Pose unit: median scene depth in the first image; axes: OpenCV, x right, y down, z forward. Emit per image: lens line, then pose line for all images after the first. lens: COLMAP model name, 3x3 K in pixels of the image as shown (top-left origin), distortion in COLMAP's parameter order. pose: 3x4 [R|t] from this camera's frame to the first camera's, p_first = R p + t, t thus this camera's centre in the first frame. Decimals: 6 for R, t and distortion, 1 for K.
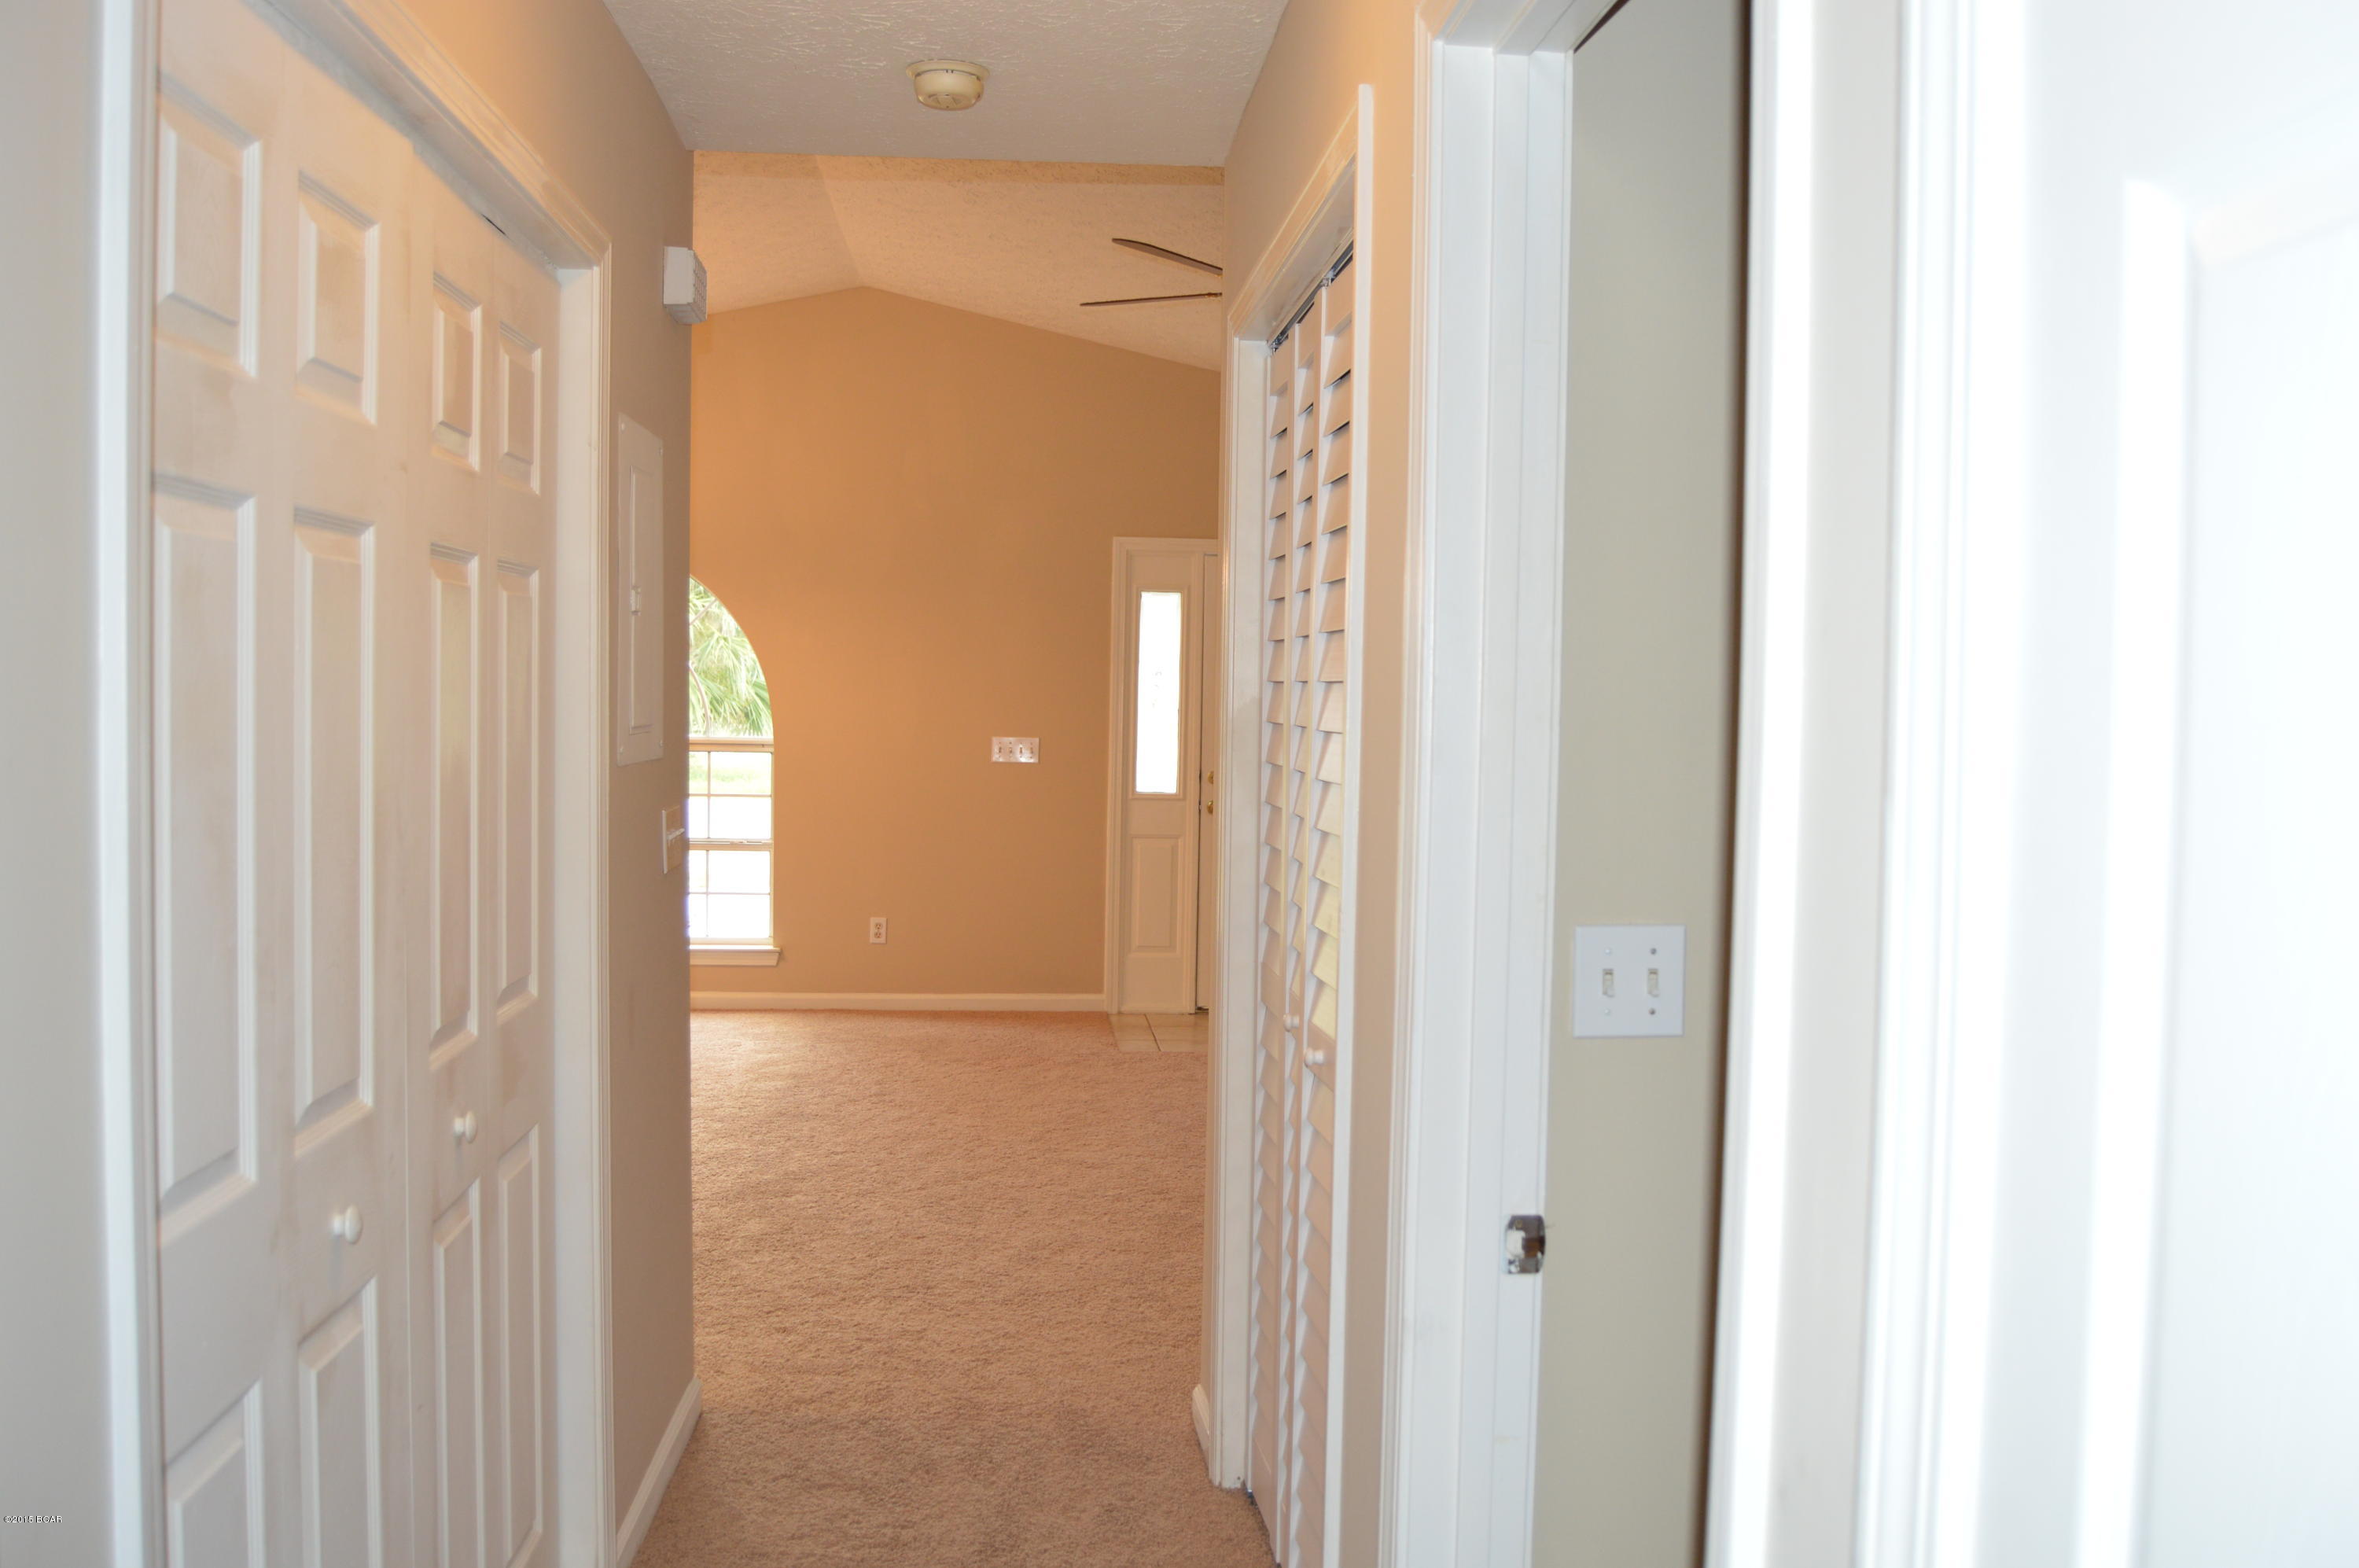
lens RADIAL K [[1895.6, 0, 1180.6], [0, 1895.6, 793.4], [0, 0, 1]] dist [0.001000, 0.000063]
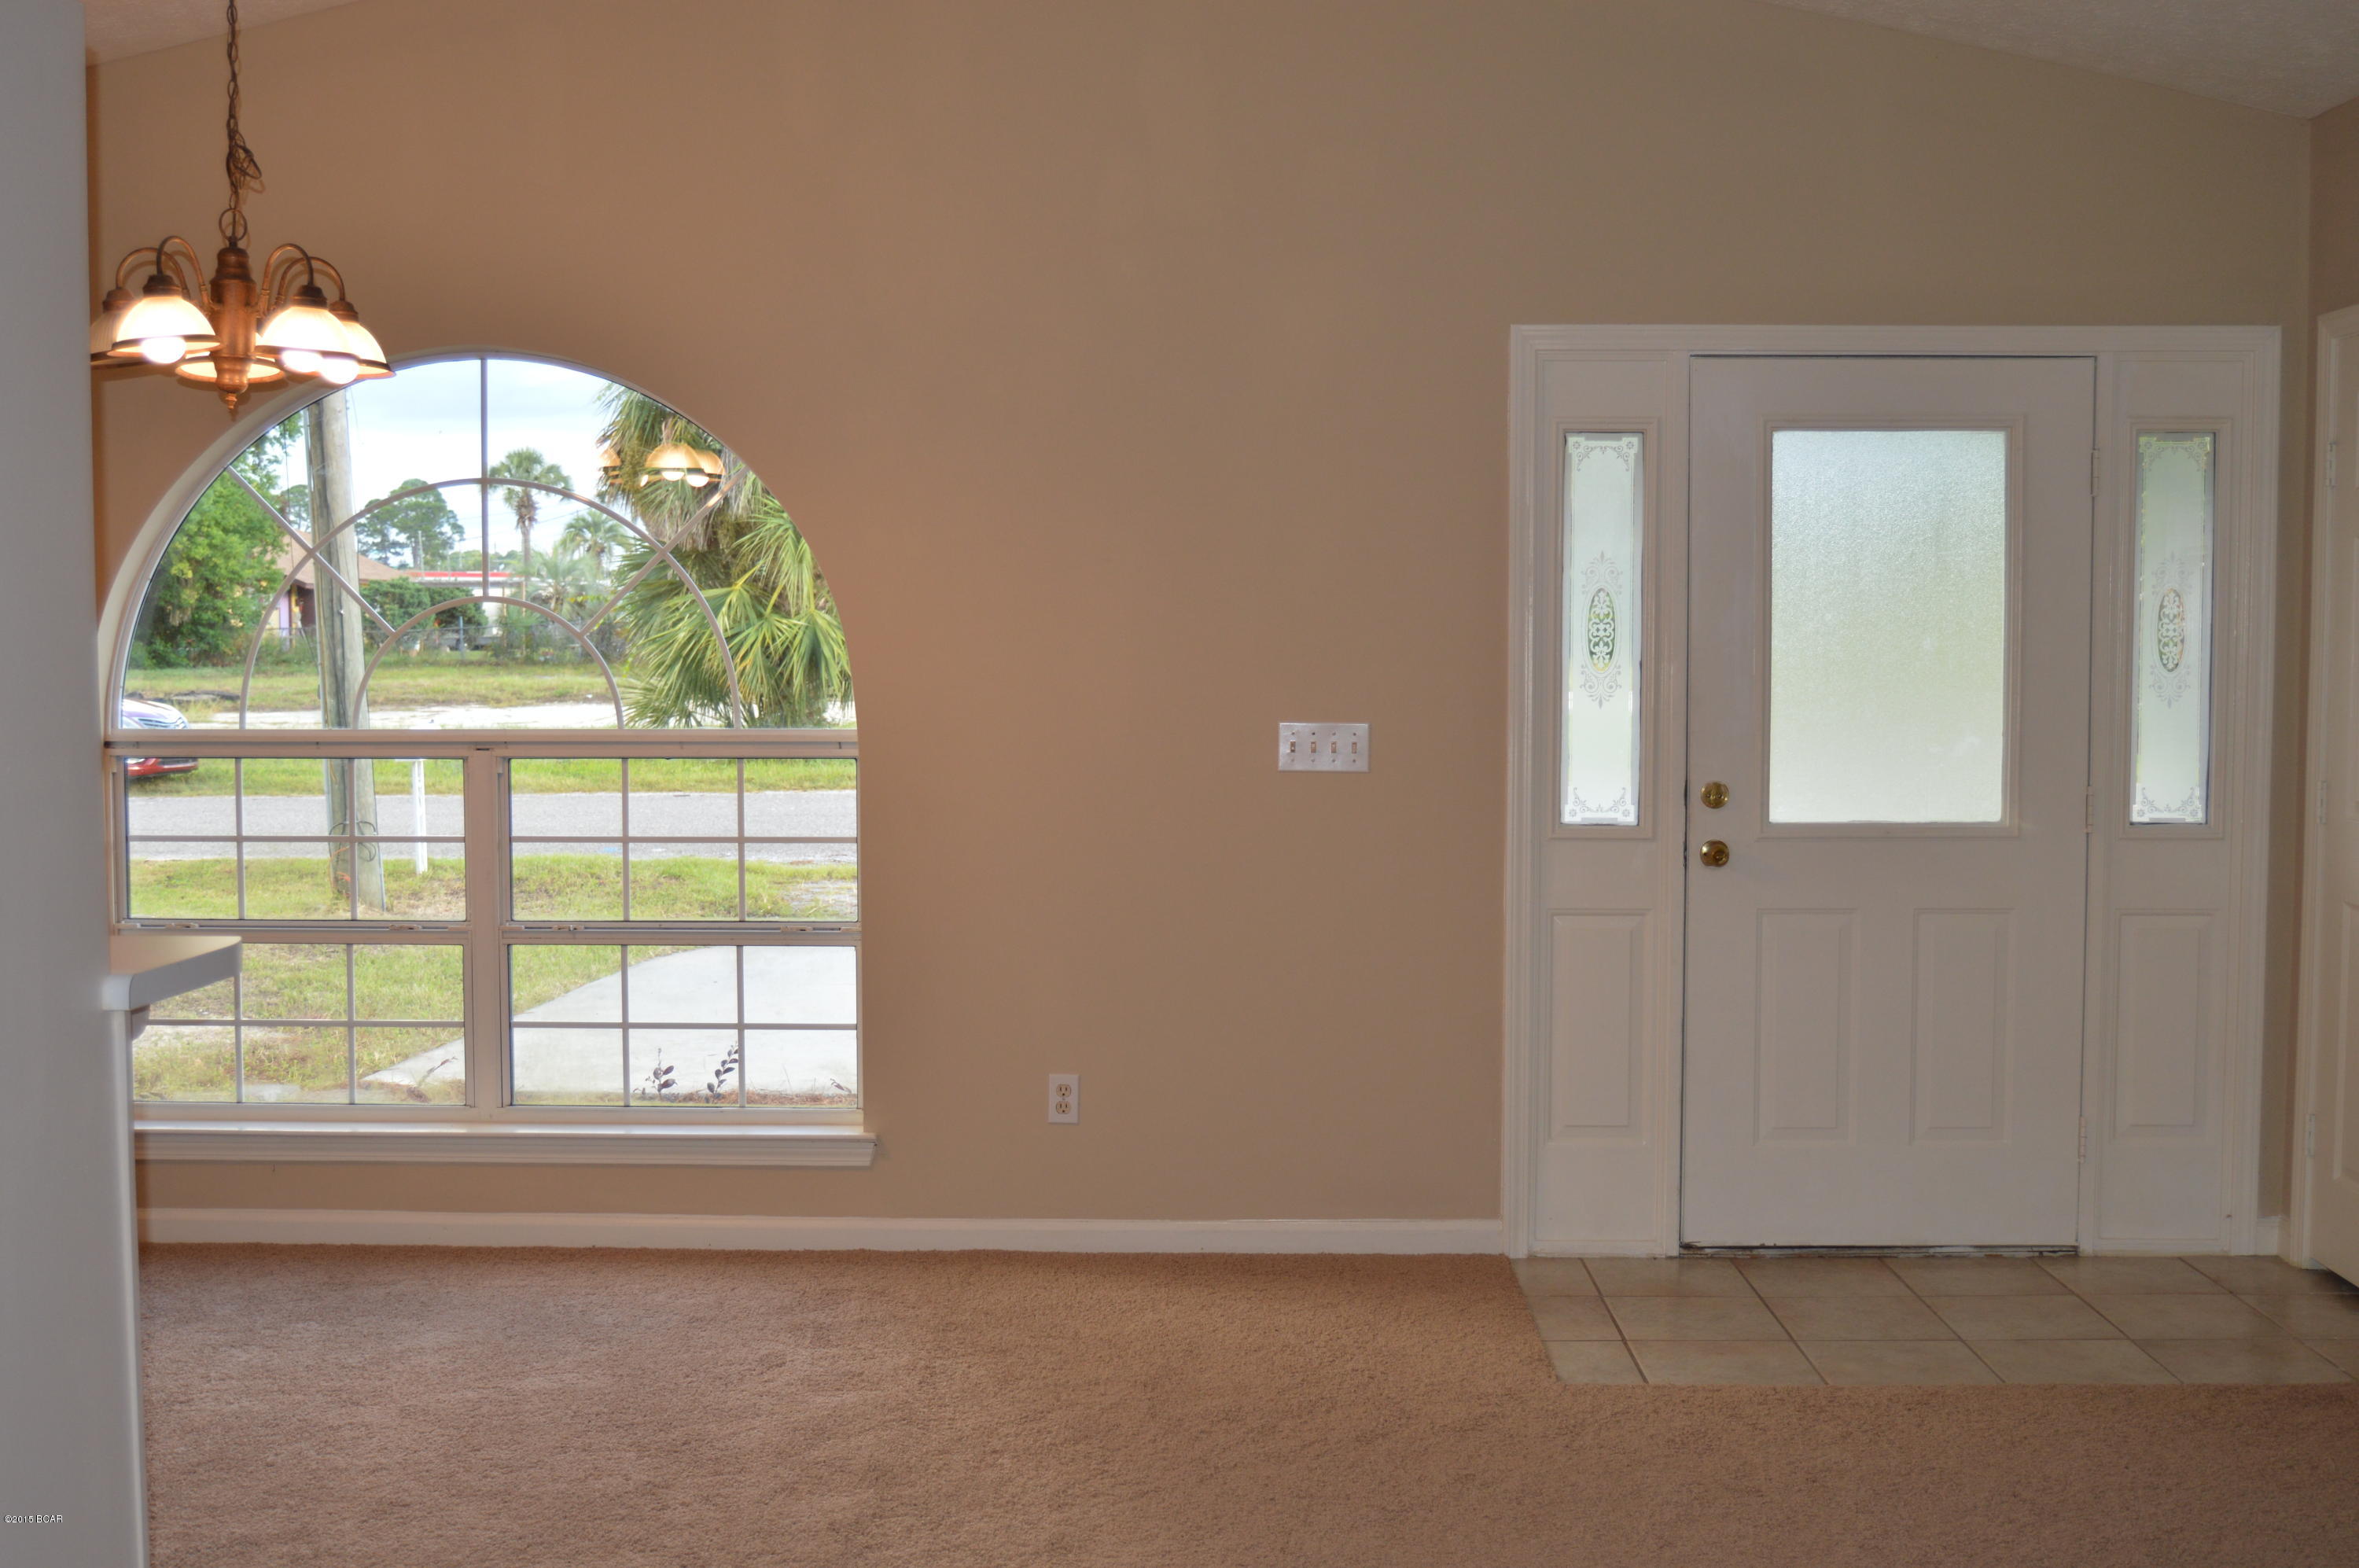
lens RADIAL K [[2401.5, 0, 1175.4], [0, 2401.5, 788.8], [0, 0, 1]] dist [-0.014796, 0.000000]
pose [[0.992492, -0.009148, -0.121964, -0.047854], [0.010561, 0.999884, 0.010947, -0.018798], [0.121850, -0.012153, 0.992474, 0.348621]]
